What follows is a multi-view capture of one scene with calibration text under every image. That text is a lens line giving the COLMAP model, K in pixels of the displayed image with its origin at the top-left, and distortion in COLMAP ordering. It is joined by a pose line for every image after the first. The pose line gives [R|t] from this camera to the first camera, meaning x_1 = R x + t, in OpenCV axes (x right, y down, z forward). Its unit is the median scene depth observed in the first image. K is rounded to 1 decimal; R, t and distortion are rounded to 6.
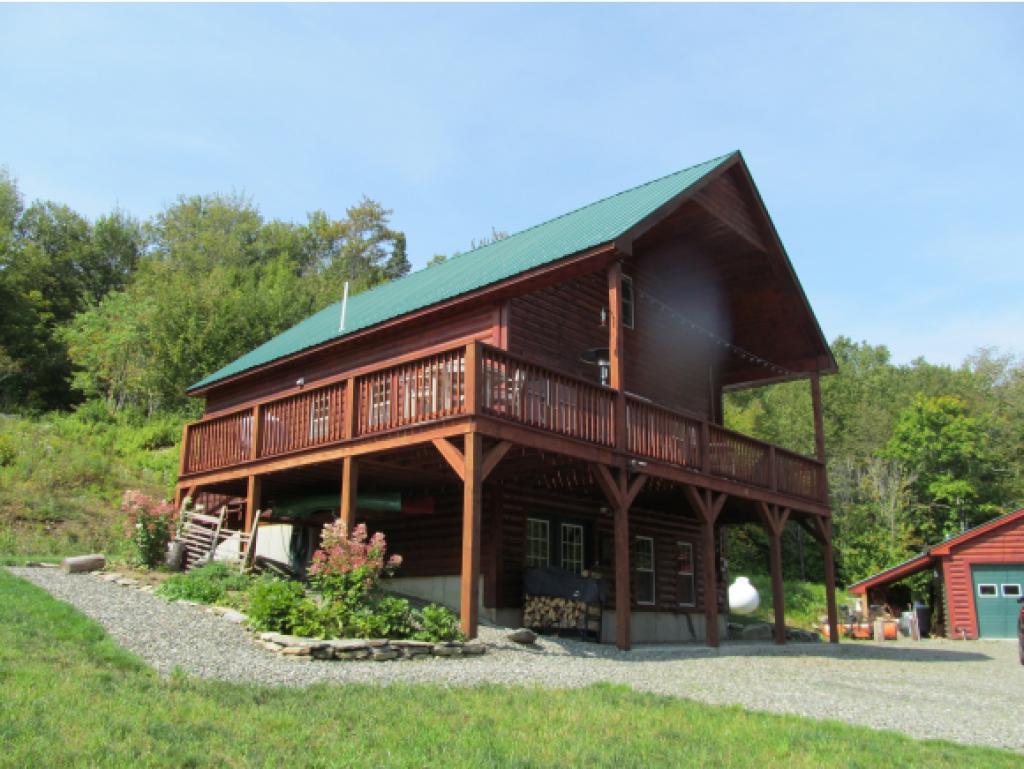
lens RADIAL K [[846.0, 0, 511.4], [0, 846.0, 386.3], [0, 0, 1]] dist [-0.060443, 0.024444]
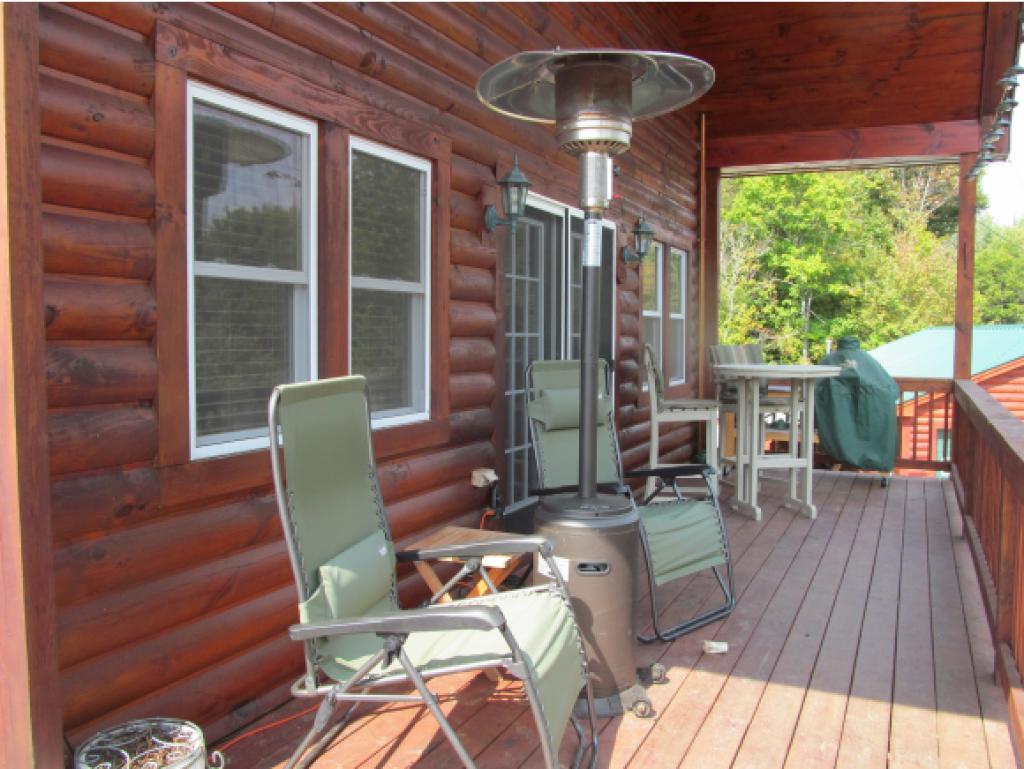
lens RADIAL K [[846.0, 0, 512.7], [0, 846.0, 382.4], [0, 0, 1]] dist [-0.060443, 0.024444]
pose [[0.957743, -0.027308, 0.286327, 0.008911], [-0.068330, 0.945382, 0.318723, -0.012147], [-0.279392, -0.324819, 0.903567, 0.282801]]
